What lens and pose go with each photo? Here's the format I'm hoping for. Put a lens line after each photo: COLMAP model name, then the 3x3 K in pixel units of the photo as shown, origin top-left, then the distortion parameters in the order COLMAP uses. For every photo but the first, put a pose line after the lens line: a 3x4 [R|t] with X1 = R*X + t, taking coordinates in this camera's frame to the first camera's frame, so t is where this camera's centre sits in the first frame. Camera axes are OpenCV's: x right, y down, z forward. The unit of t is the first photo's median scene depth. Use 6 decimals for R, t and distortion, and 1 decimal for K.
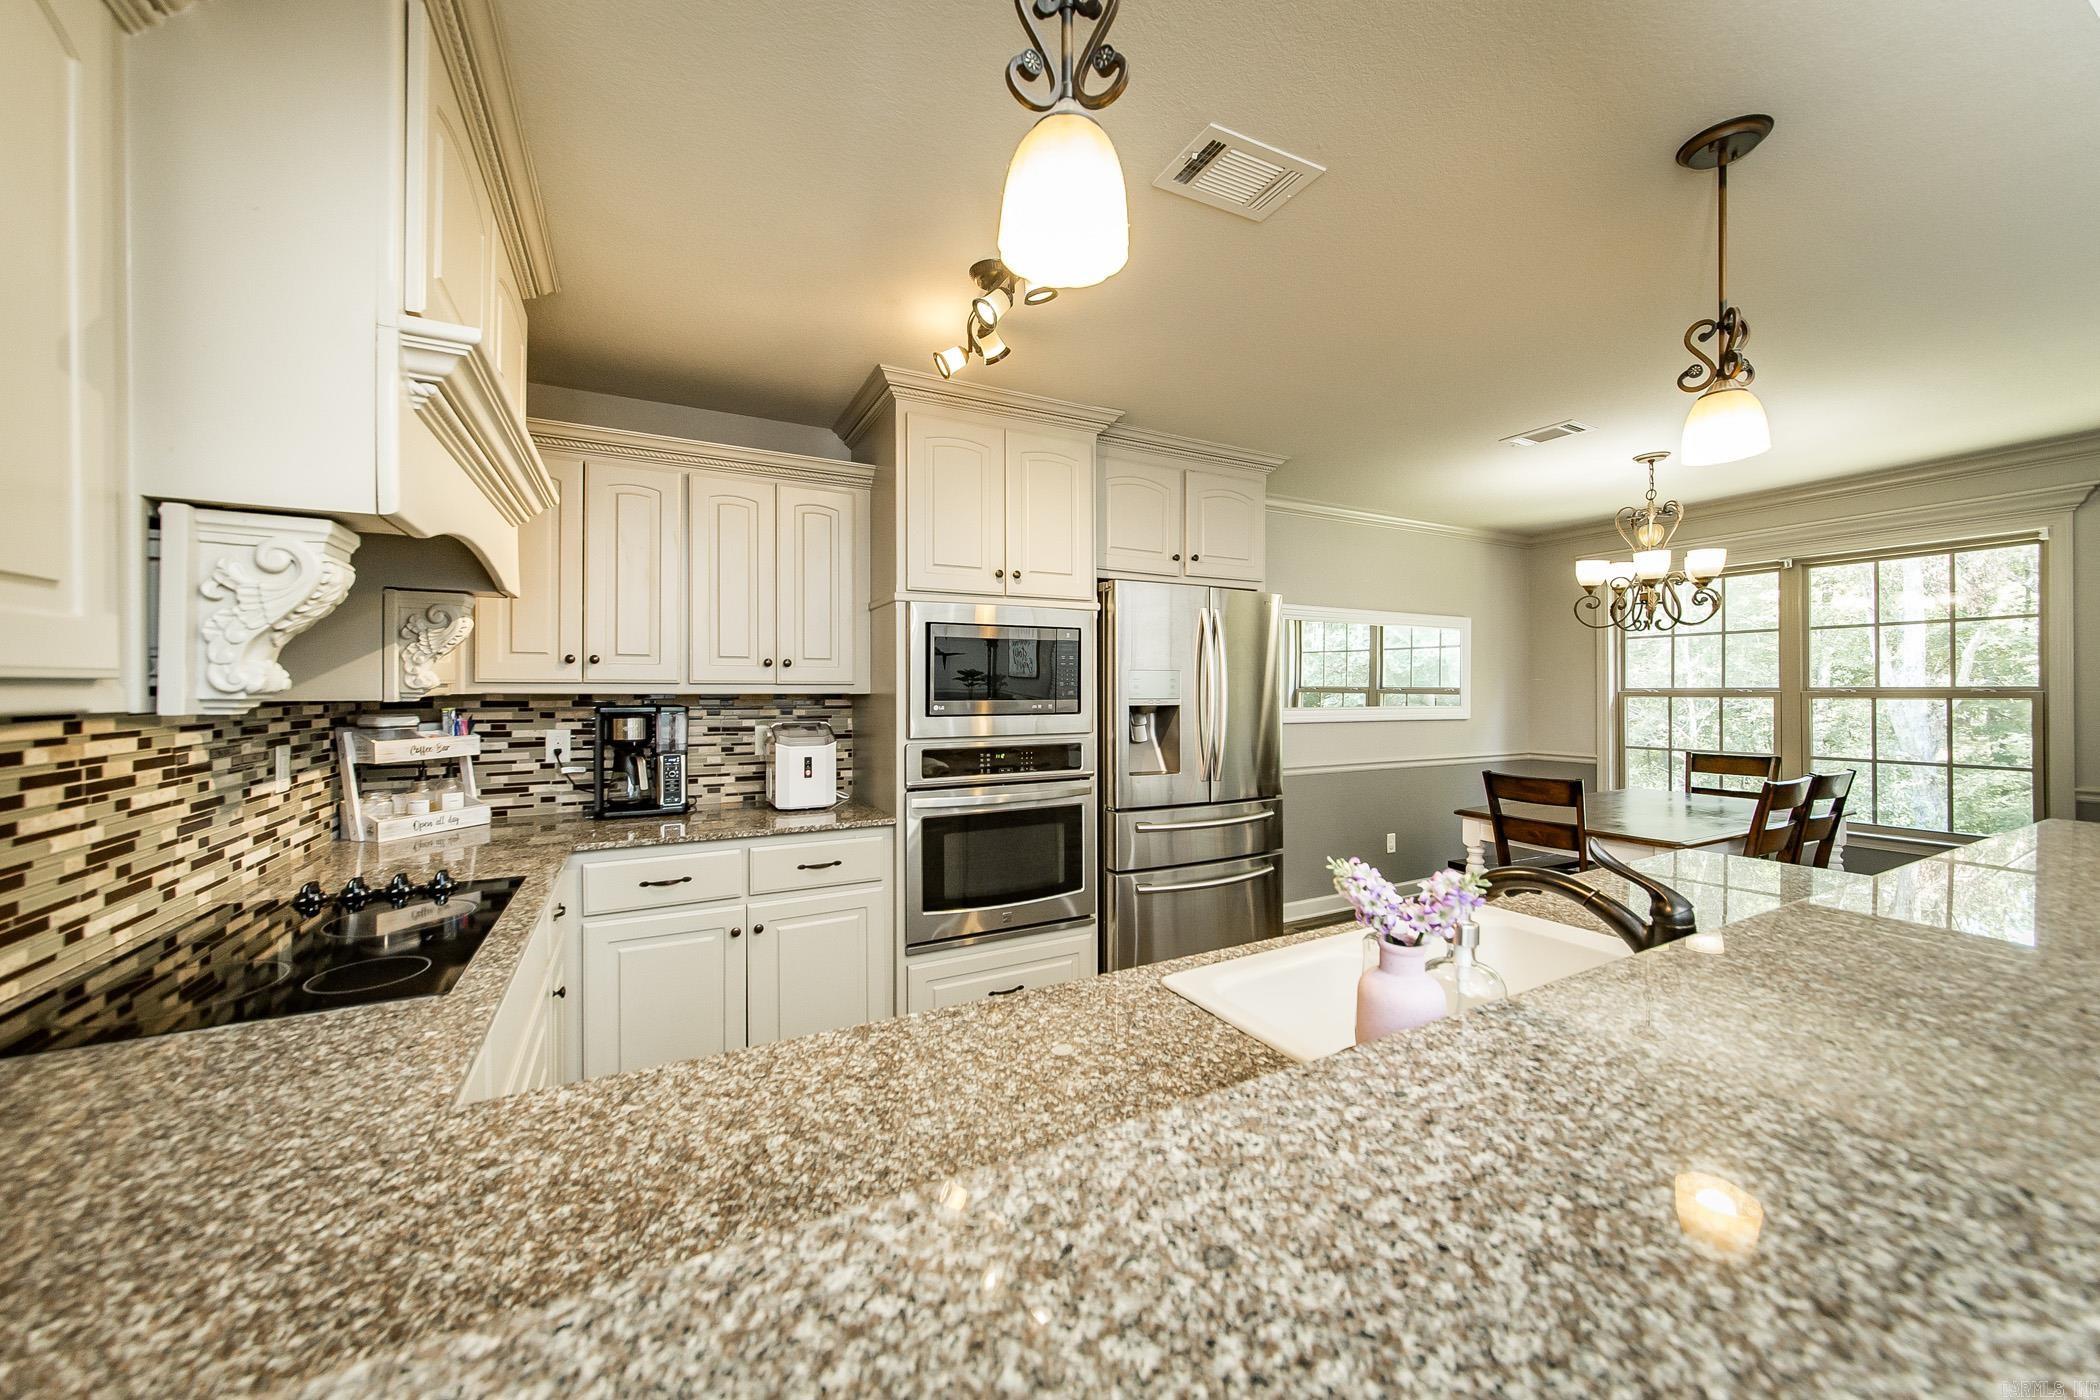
lens RADIAL K [[750.9, 0, 1042.8], [0, 750.9, 691.7], [0, 0, 1]] dist [-0.001618, 0.000323]
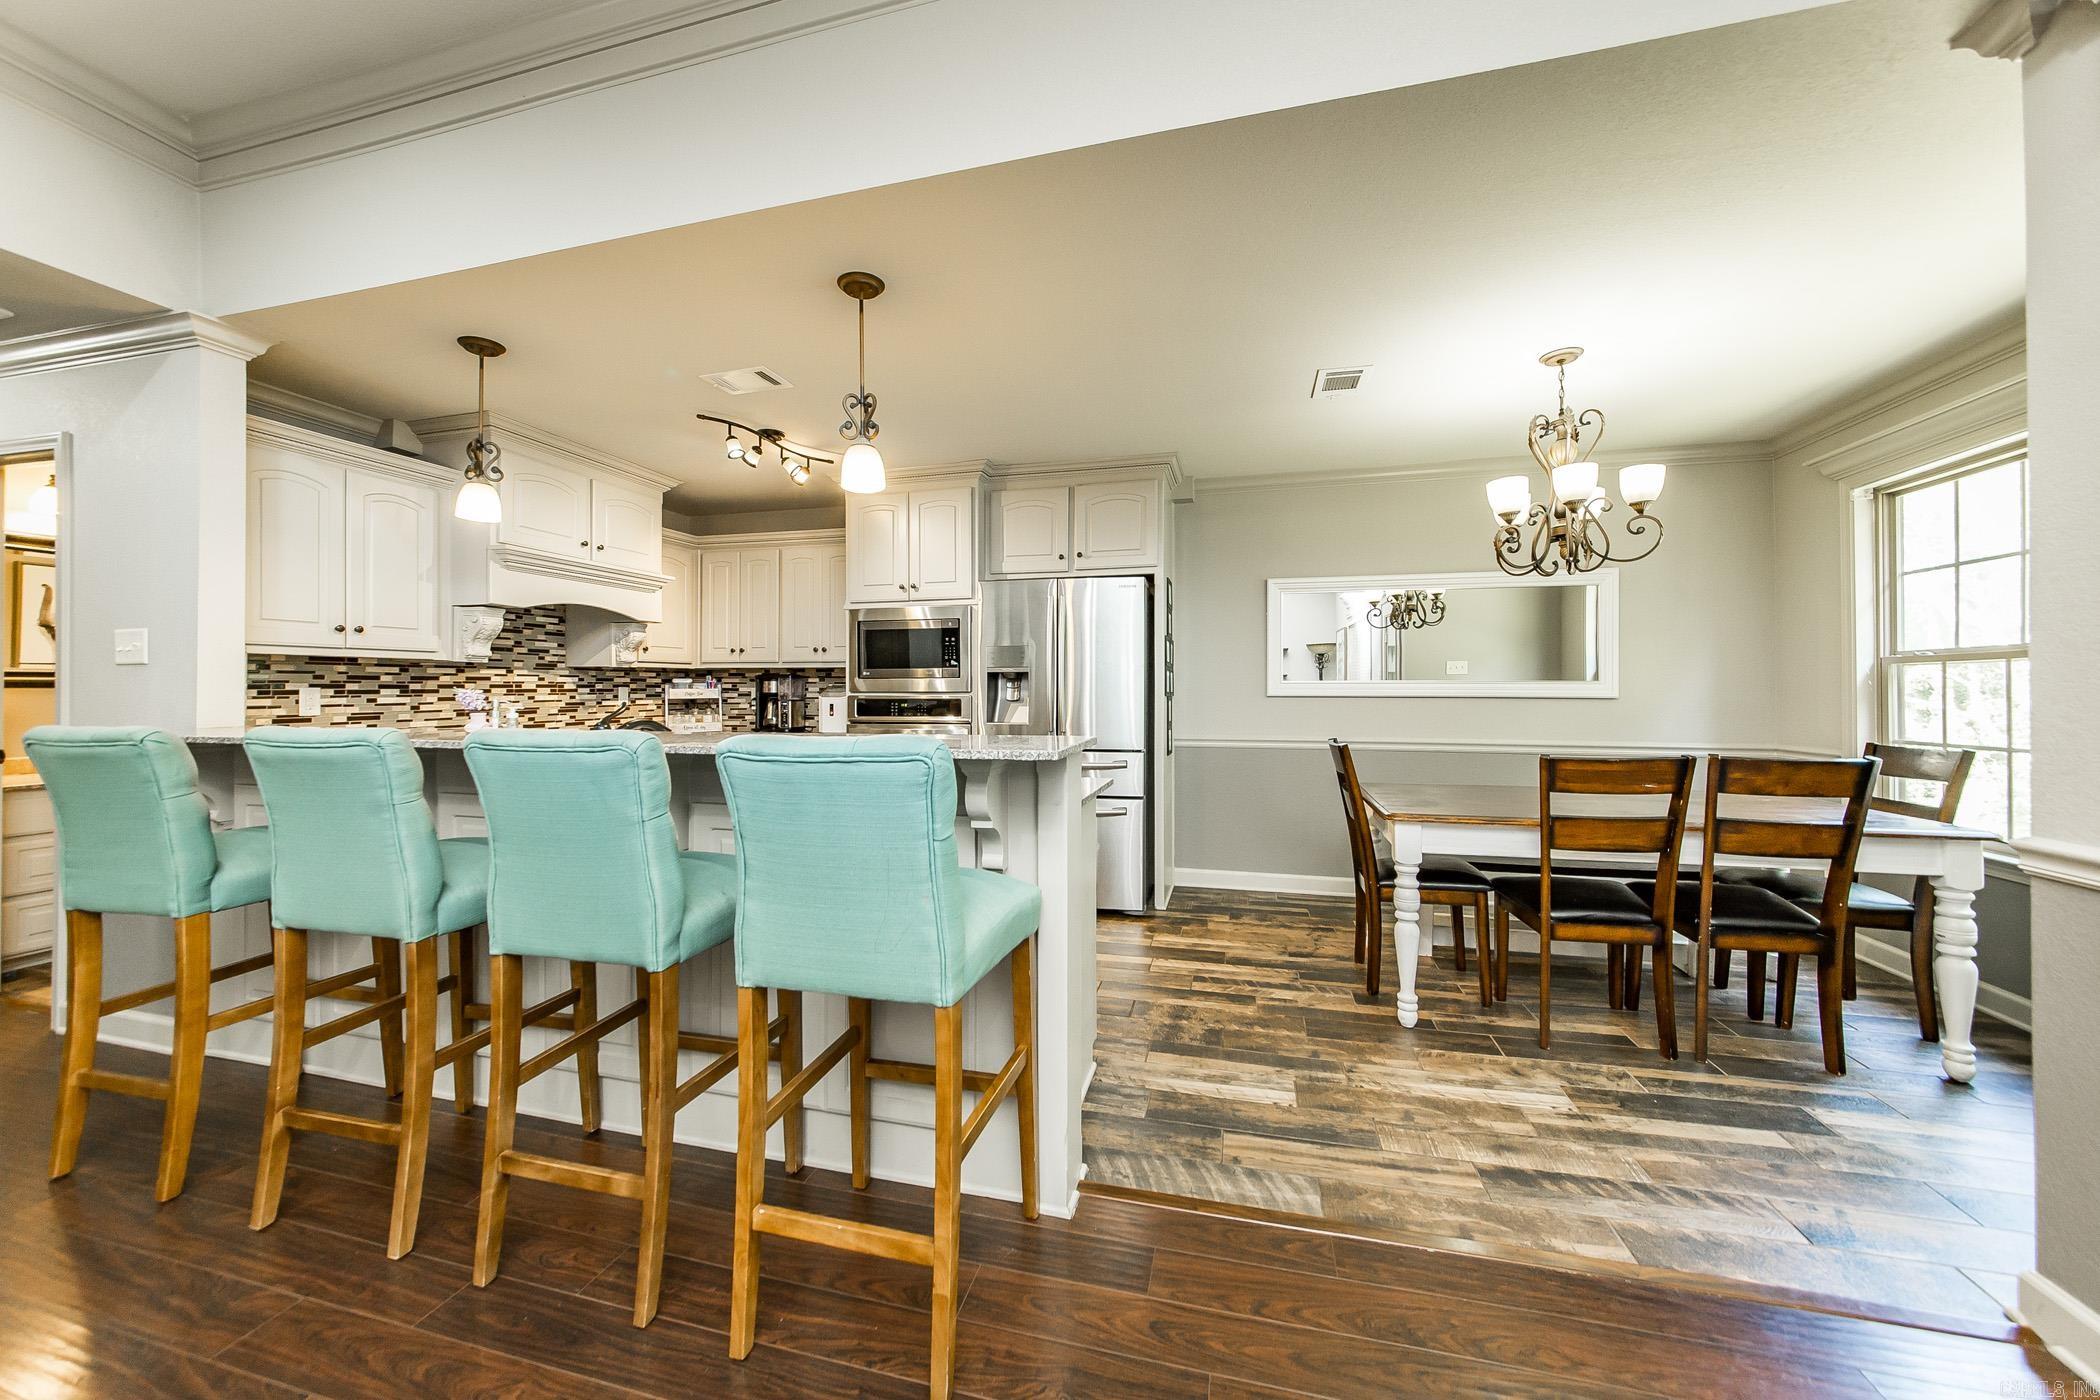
lens RADIAL K [[768.4, 0, 1048.8], [0, 768.4, 690.6], [0, 0, 1]] dist [0.000389, 0.000078]
pose [[0.741429, 0.000521, -0.671031, 1.318760], [-0.002863, 0.999993, -0.002387, 0.063519], [0.671025, 0.003691, 0.741425, 0.037048]]
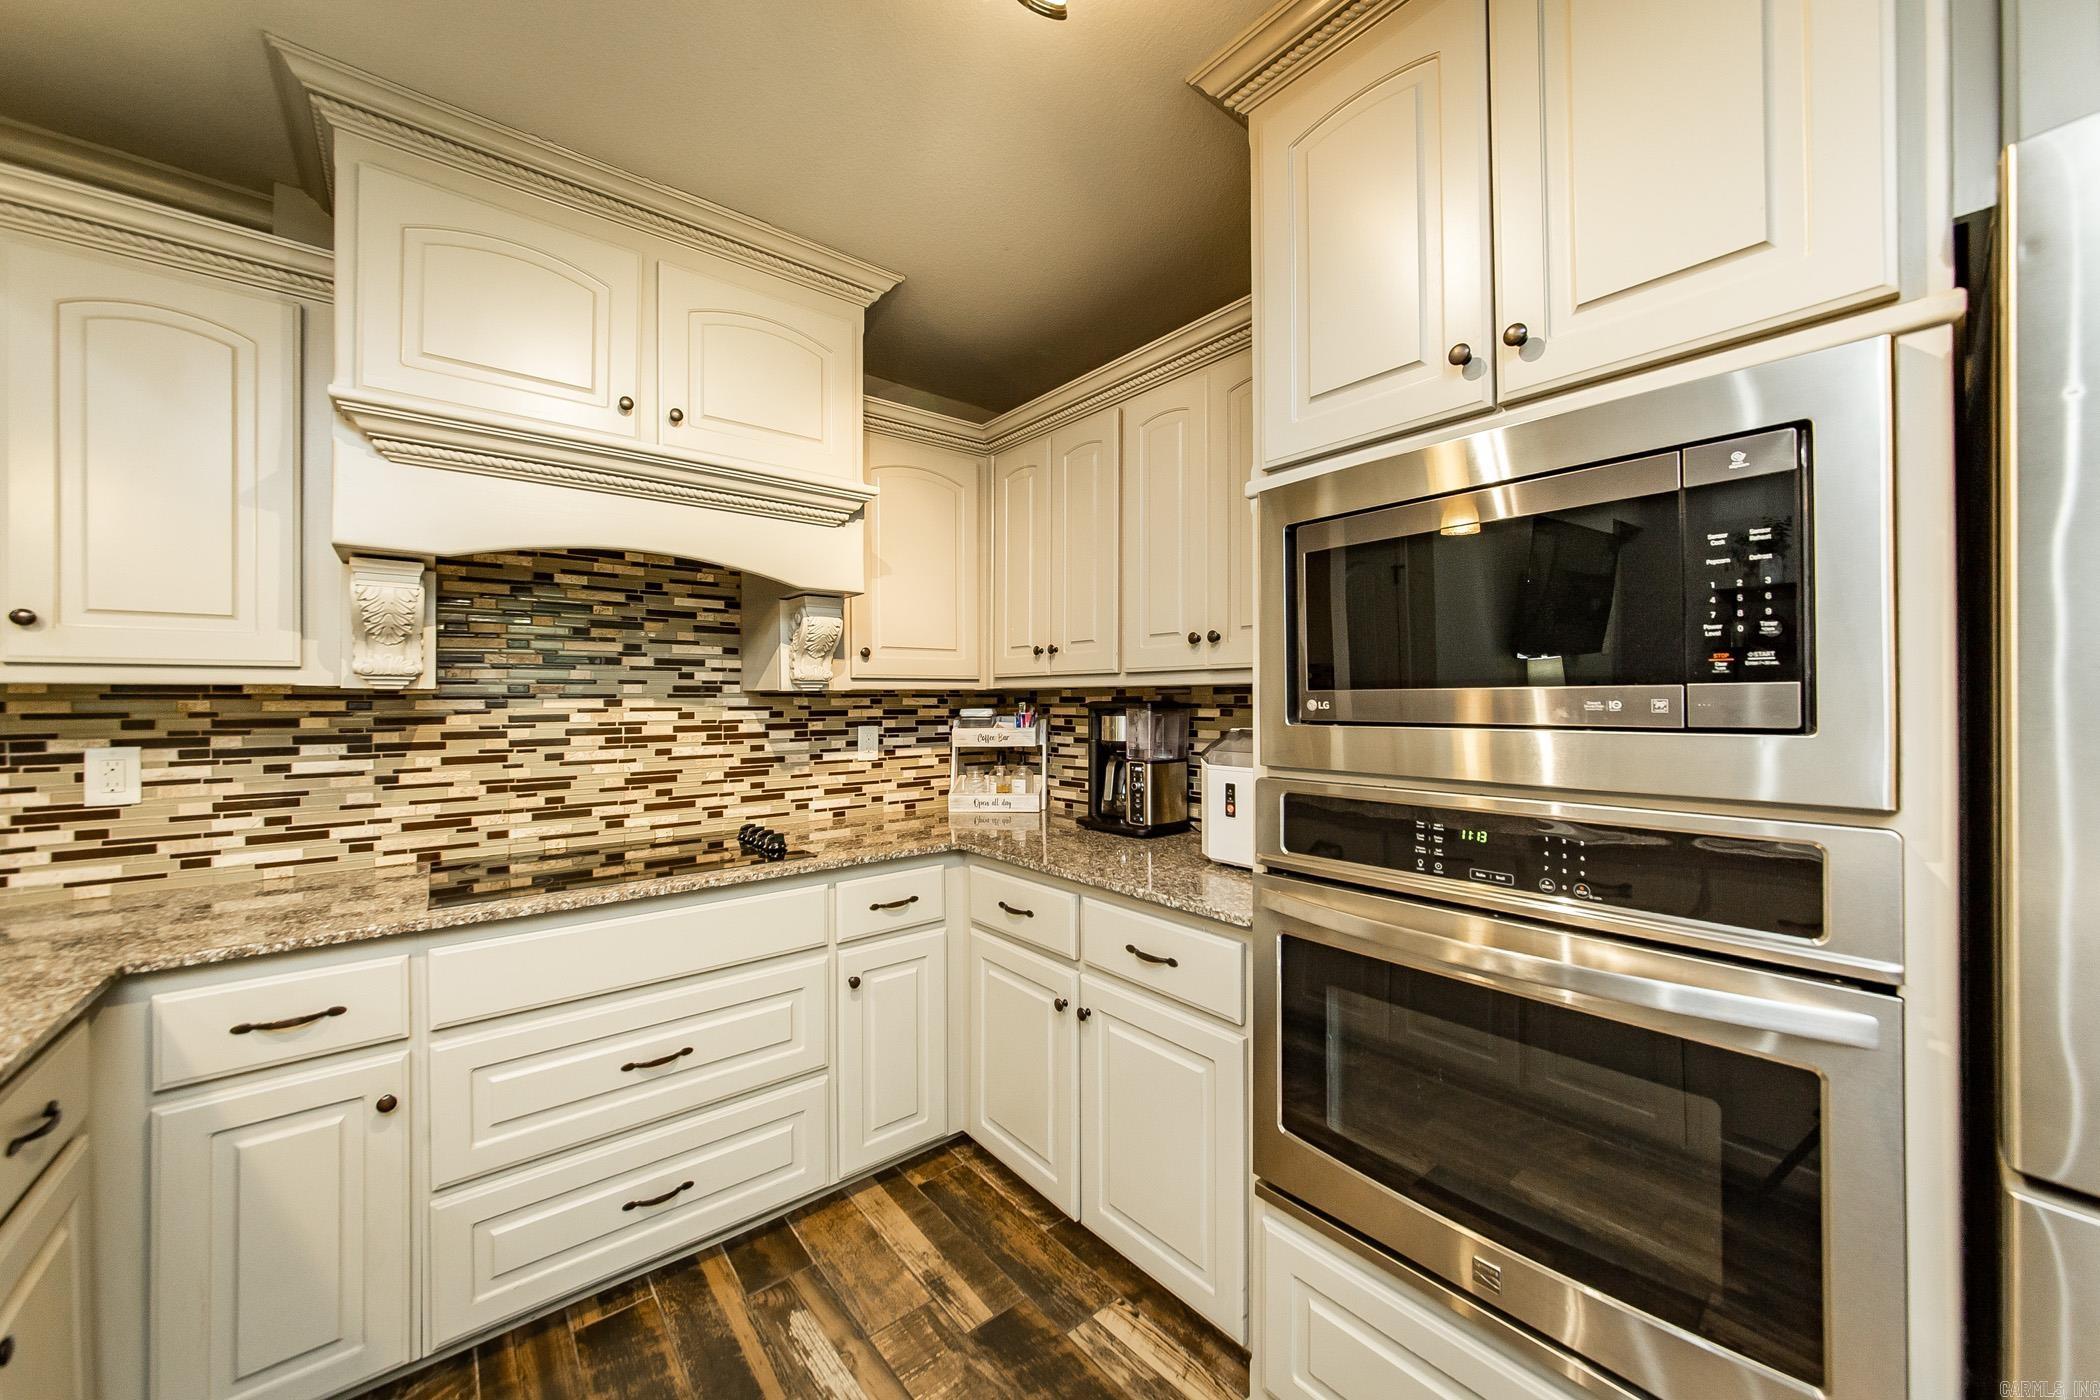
lens RADIAL K [[750.9, 0, 1042.8], [0, 750.9, 691.7], [0, 0, 1]] dist [-0.001618, 0.000323]
pose [[0.207460, -0.014104, -0.978142, 0.289001], [-0.002956, 0.999882, -0.015045, 0.021376], [0.978239, 0.006013, 0.207393, 0.767978]]
